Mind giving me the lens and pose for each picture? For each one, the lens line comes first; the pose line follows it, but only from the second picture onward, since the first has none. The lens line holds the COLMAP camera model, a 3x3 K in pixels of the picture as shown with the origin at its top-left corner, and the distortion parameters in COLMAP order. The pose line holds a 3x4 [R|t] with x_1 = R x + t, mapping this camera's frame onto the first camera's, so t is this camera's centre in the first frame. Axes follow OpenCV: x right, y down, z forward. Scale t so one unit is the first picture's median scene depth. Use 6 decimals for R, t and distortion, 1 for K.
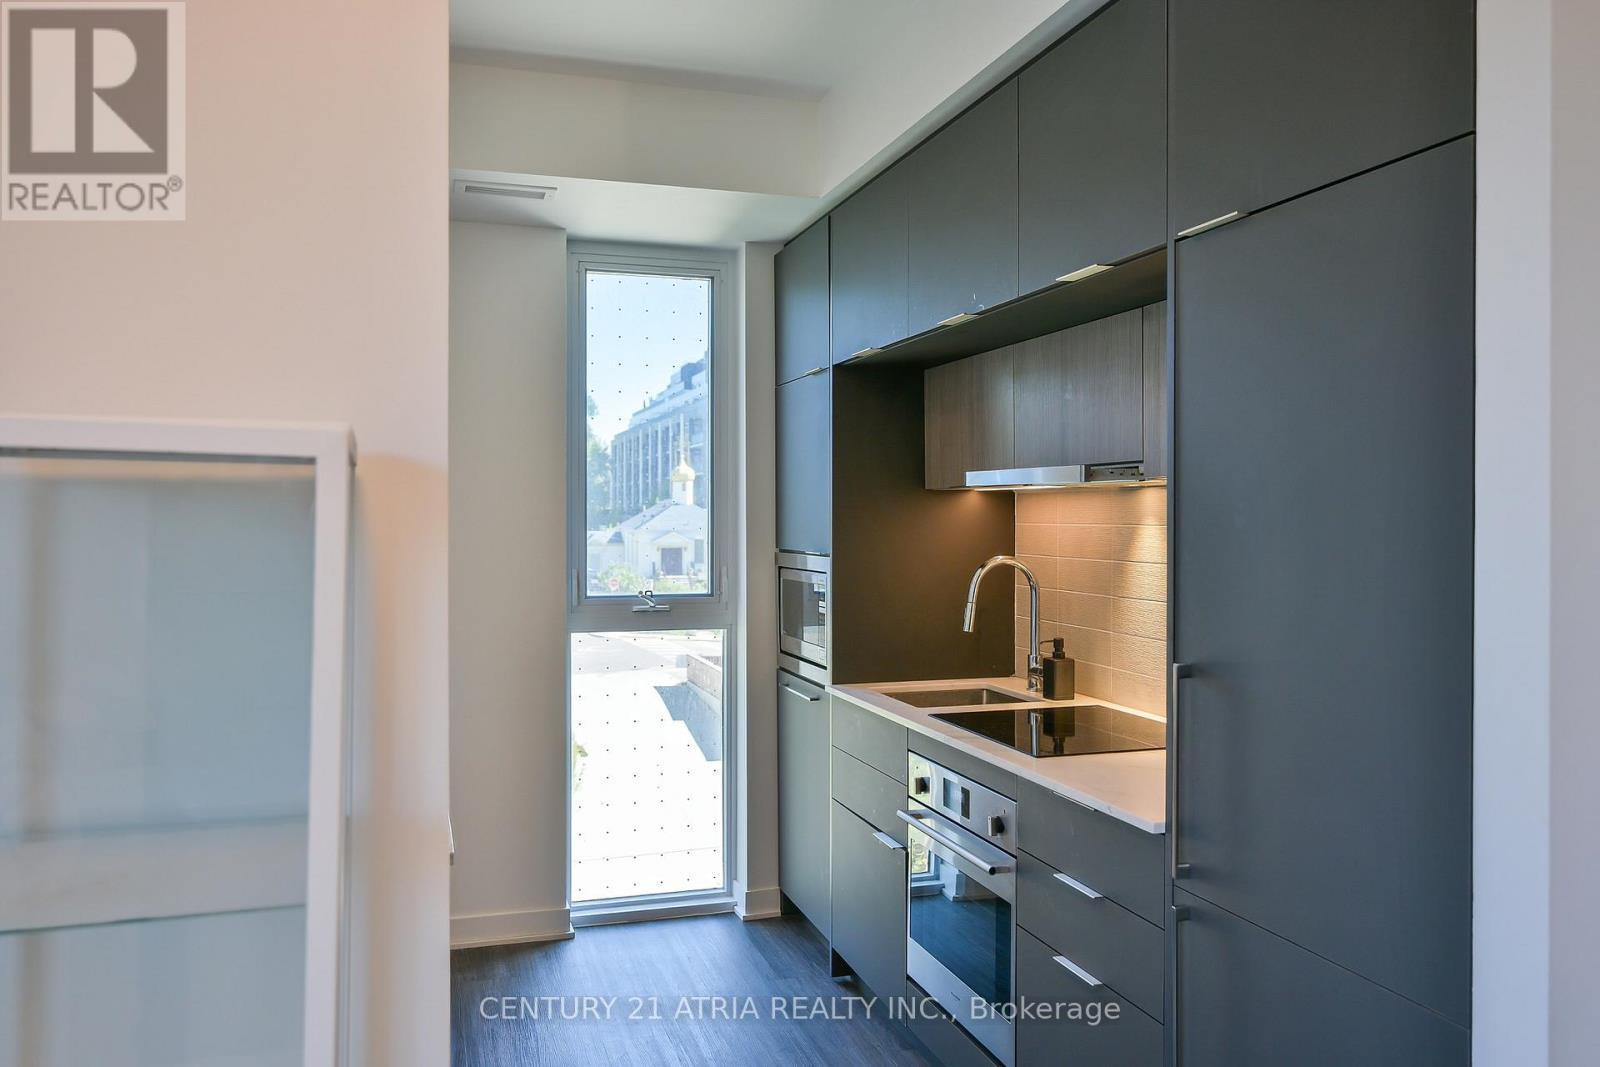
lens RADIAL K [[1226.7, 0, 789.2], [0, 1226.7, 525.0], [0, 0, 1]] dist [0.010514, -0.004259]
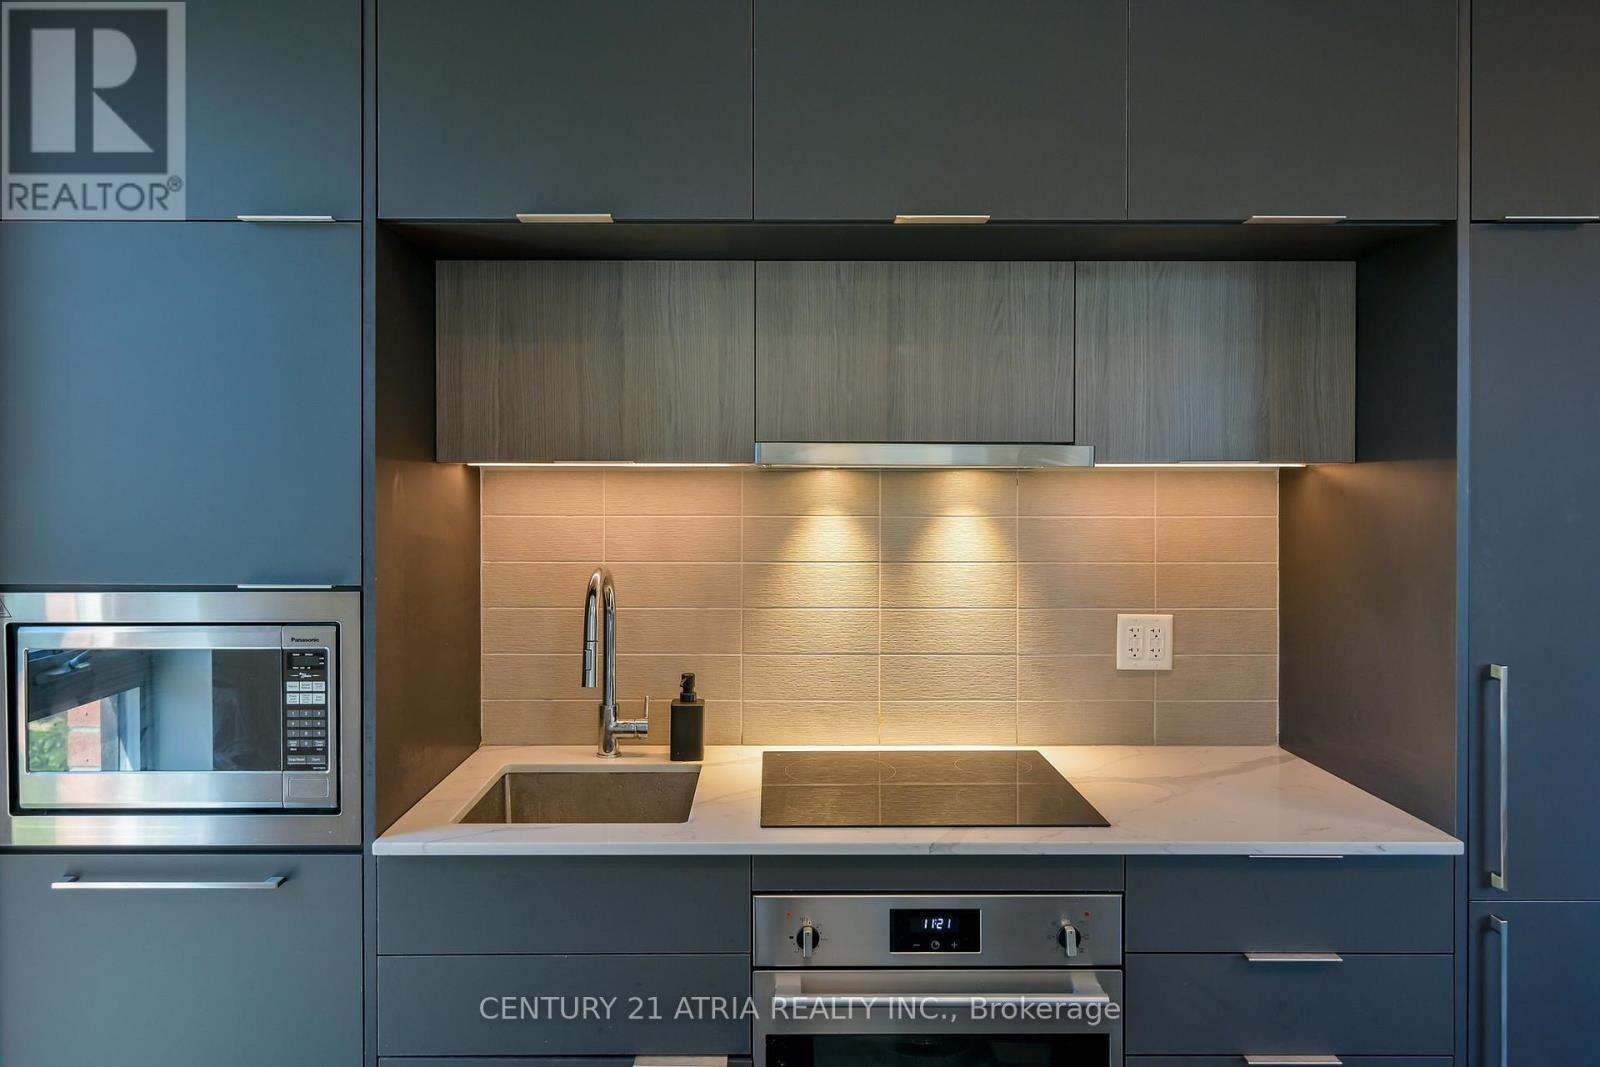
lens RADIAL K [[1109.2, 0, 796.9], [0, 1109.2, 495.7], [0, 0, 1]] dist [0.006975, 0.001832]
pose [[0.283673, -0.008309, 0.958885, -0.358008], [0.006665, 0.999955, 0.006693, -0.015807], [-0.958898, 0.004493, 0.283716, 0.688160]]
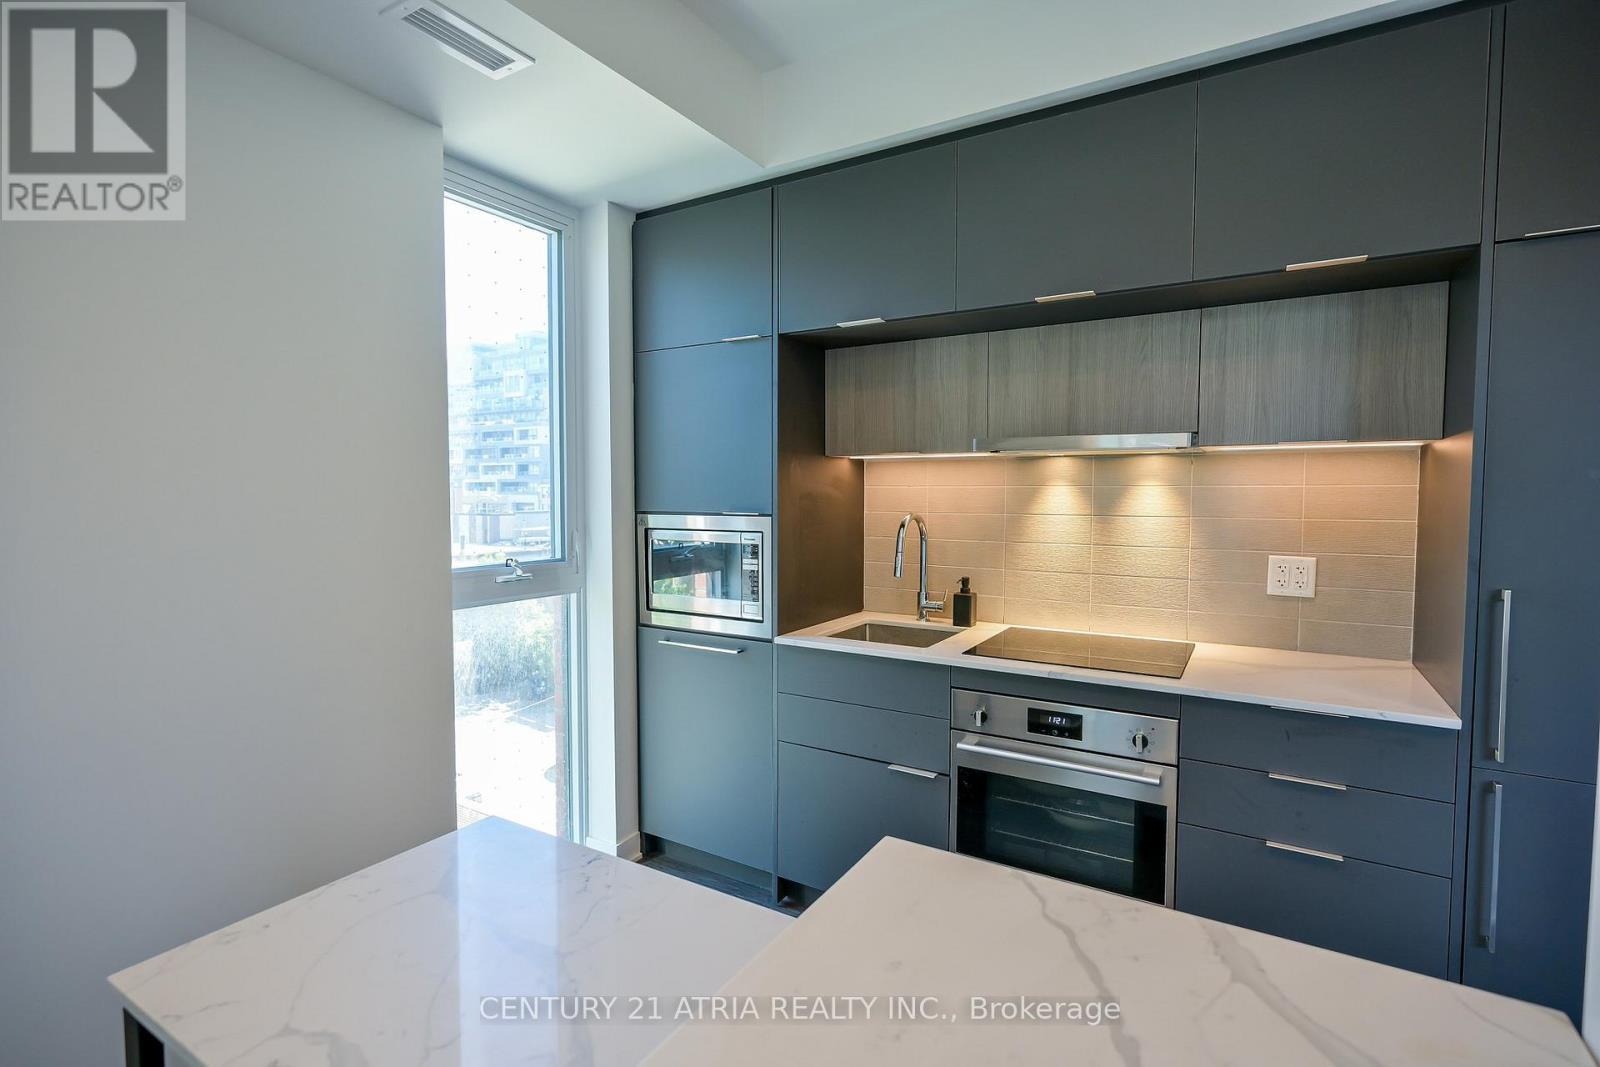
lens RADIAL K [[785.7, 0, 801.4], [0, 785.7, 529.4], [0, 0, 1]] dist [0.000096, 0.001042]
pose [[0.749177, -0.031990, 0.661596, -0.394143], [0.004391, 0.999051, 0.043335, 0.007658], [-0.662355, -0.029560, 0.748607, 0.471907]]
